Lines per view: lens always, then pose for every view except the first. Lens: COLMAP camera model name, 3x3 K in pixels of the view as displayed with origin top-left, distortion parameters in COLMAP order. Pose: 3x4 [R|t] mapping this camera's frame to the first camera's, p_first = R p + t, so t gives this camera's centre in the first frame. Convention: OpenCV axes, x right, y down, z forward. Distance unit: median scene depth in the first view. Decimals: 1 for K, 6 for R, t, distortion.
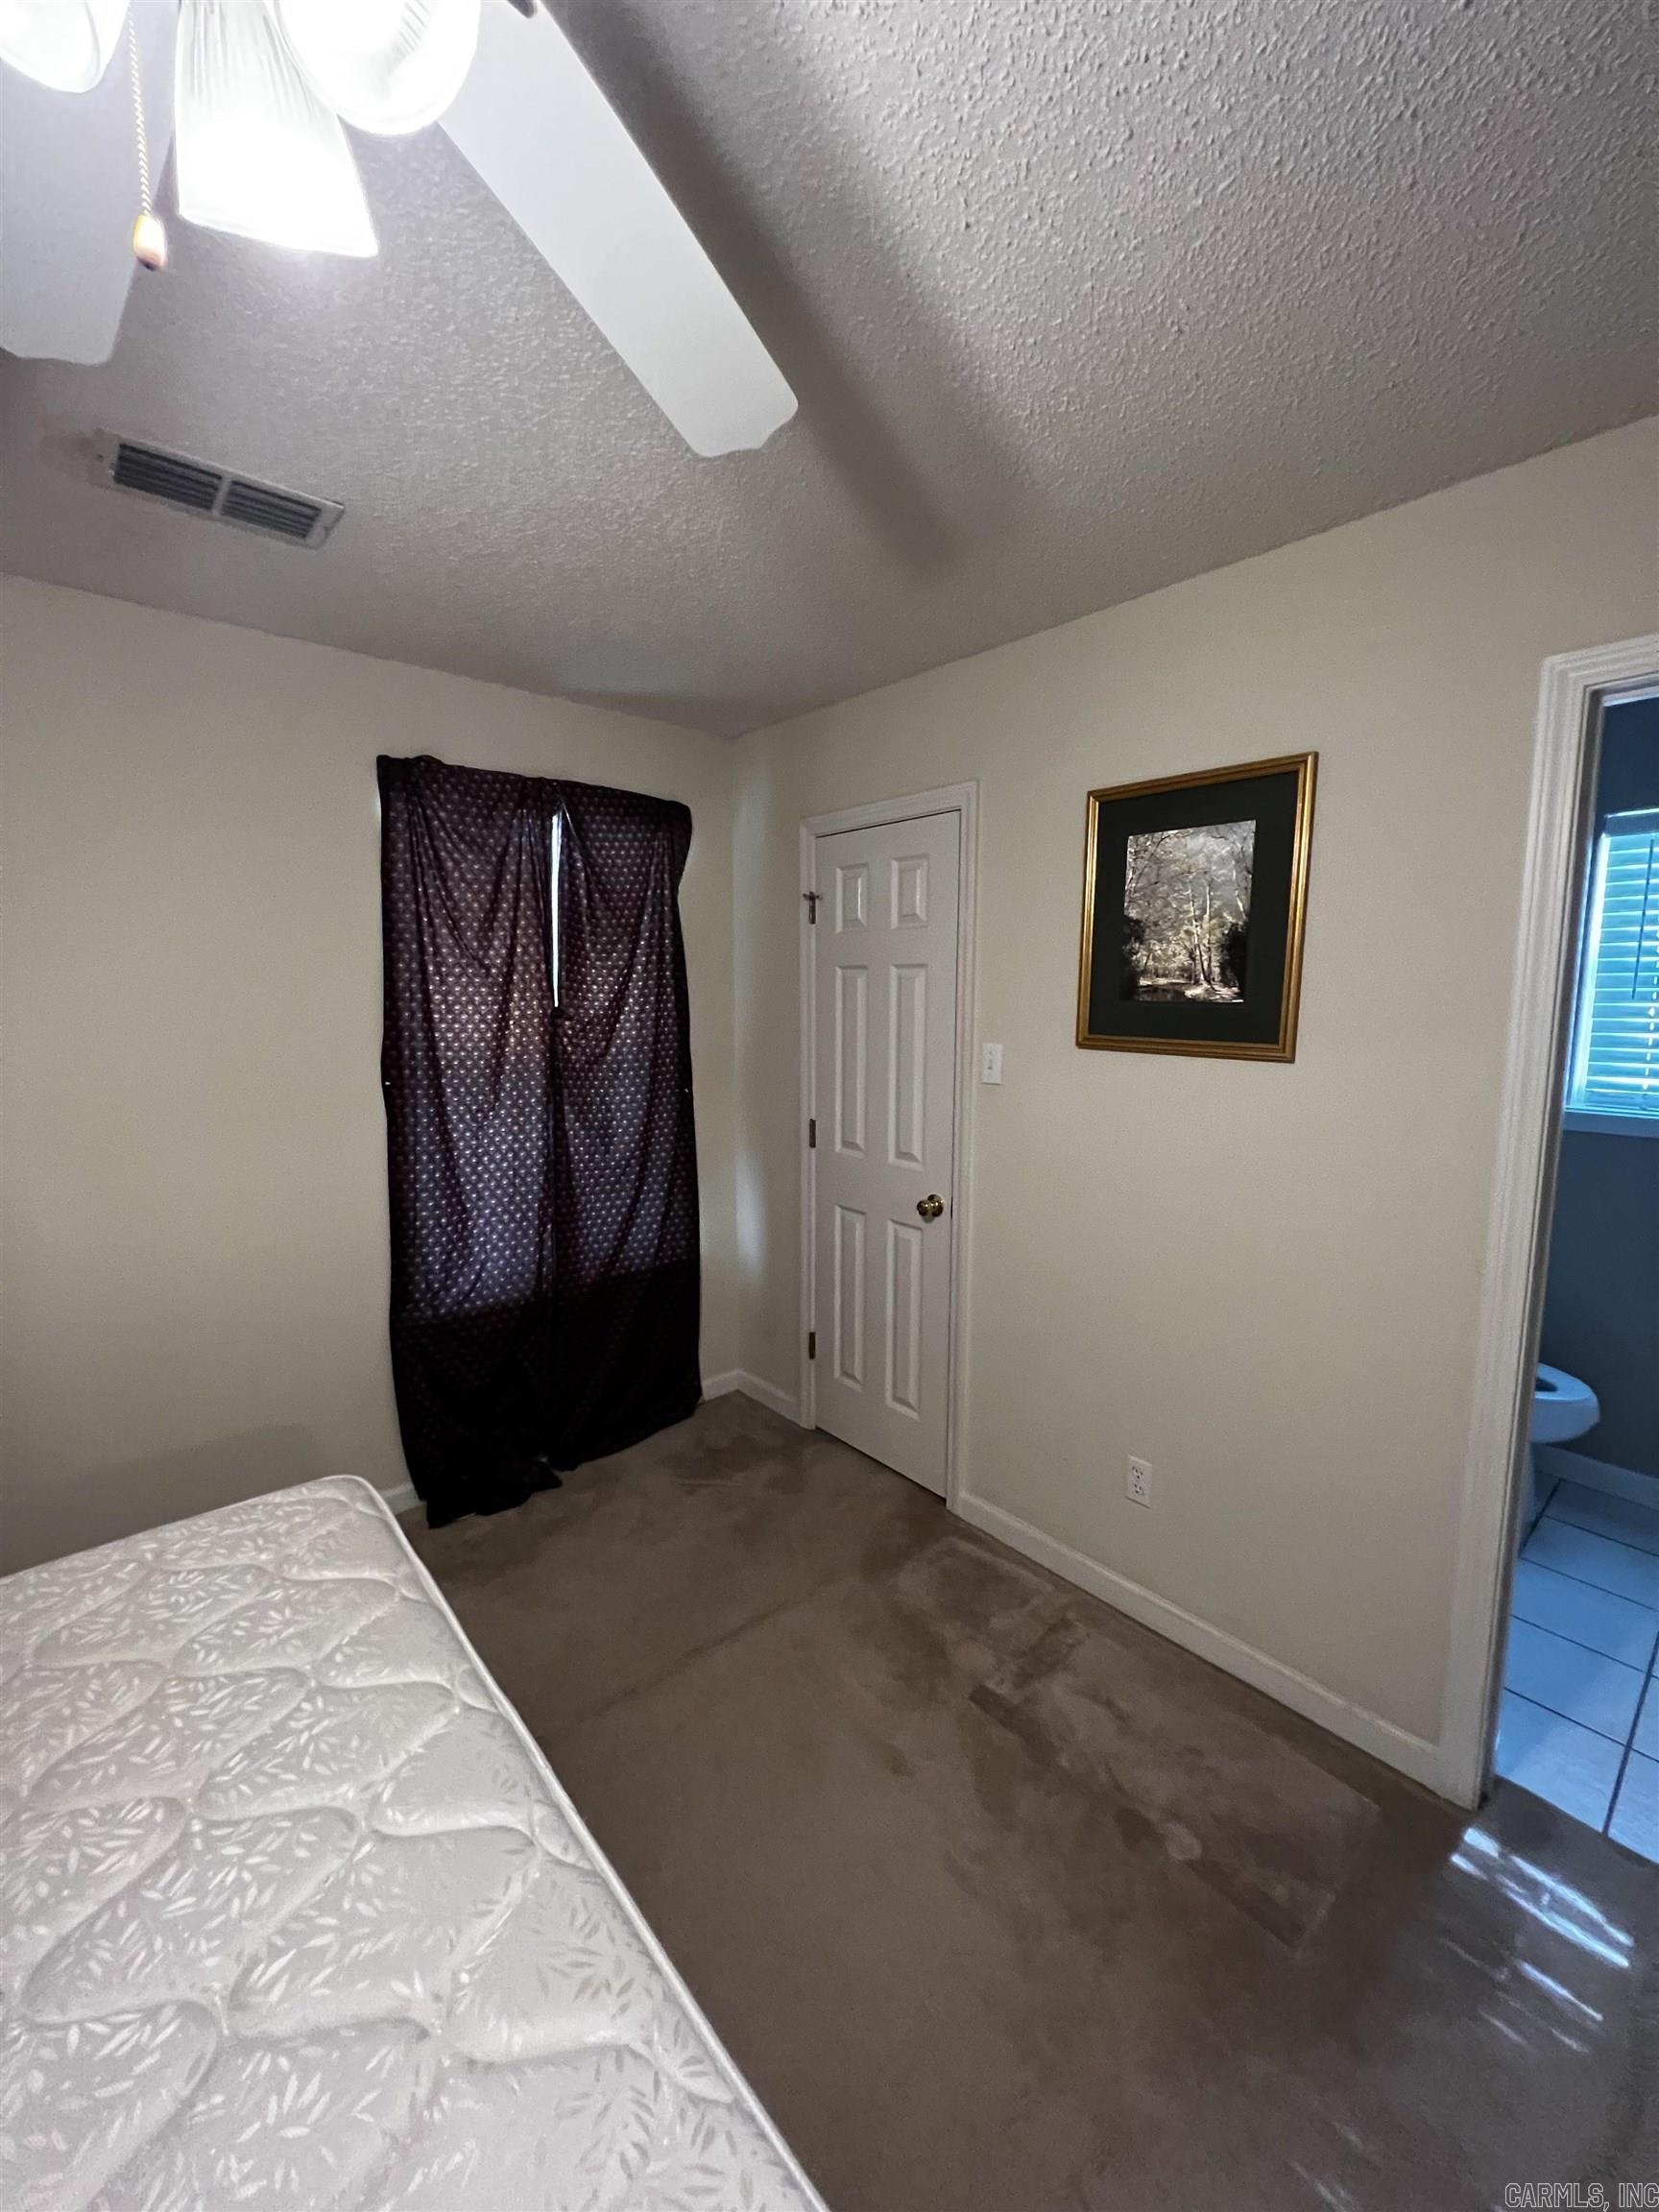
lens RADIAL K [[885.3, 0, 828.8], [0, 885.3, 1102.3], [0, 0, 1]] dist [-0.003343, 0.001290]
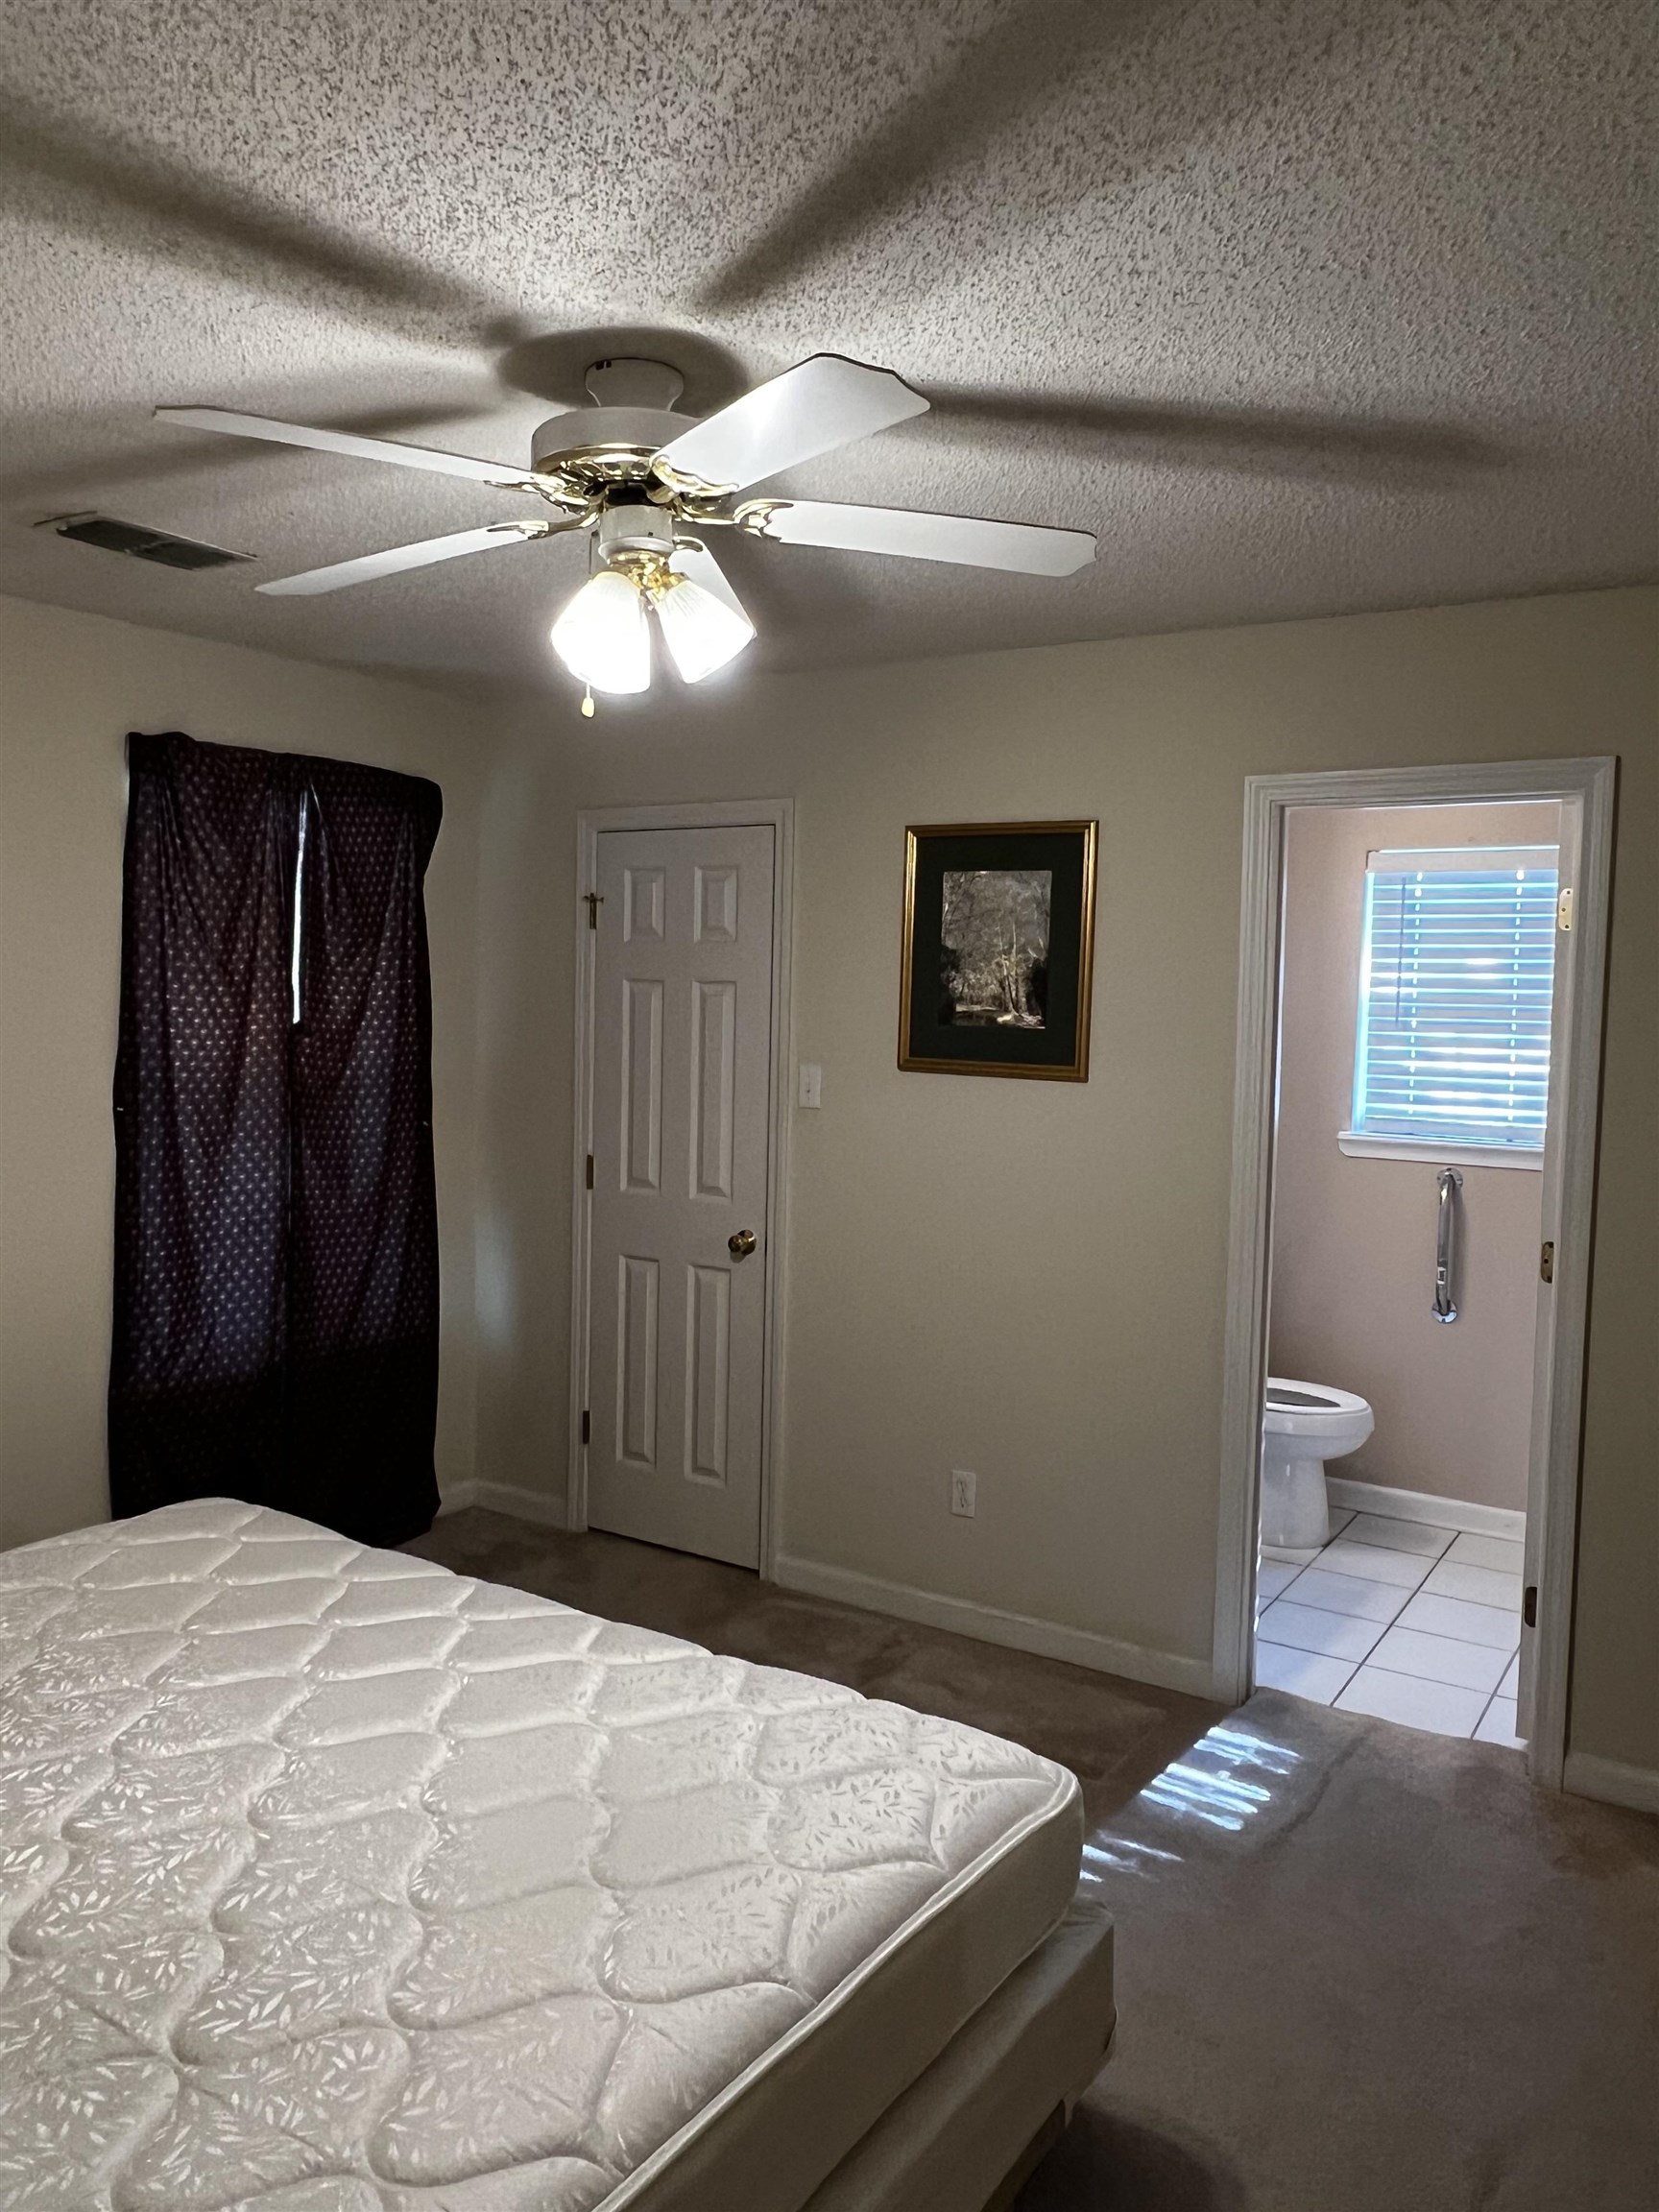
lens RADIAL K [[1606.9, 0, 819.4], [0, 1606.9, 1095.0], [0, 0, 1]] dist [0.002032, -0.004876]
pose [[0.960732, 0.001017, 0.277478, -0.295854], [0.014812, 0.998380, -0.054944, 0.062394], [-0.277084, 0.056897, 0.959160, -0.691409]]
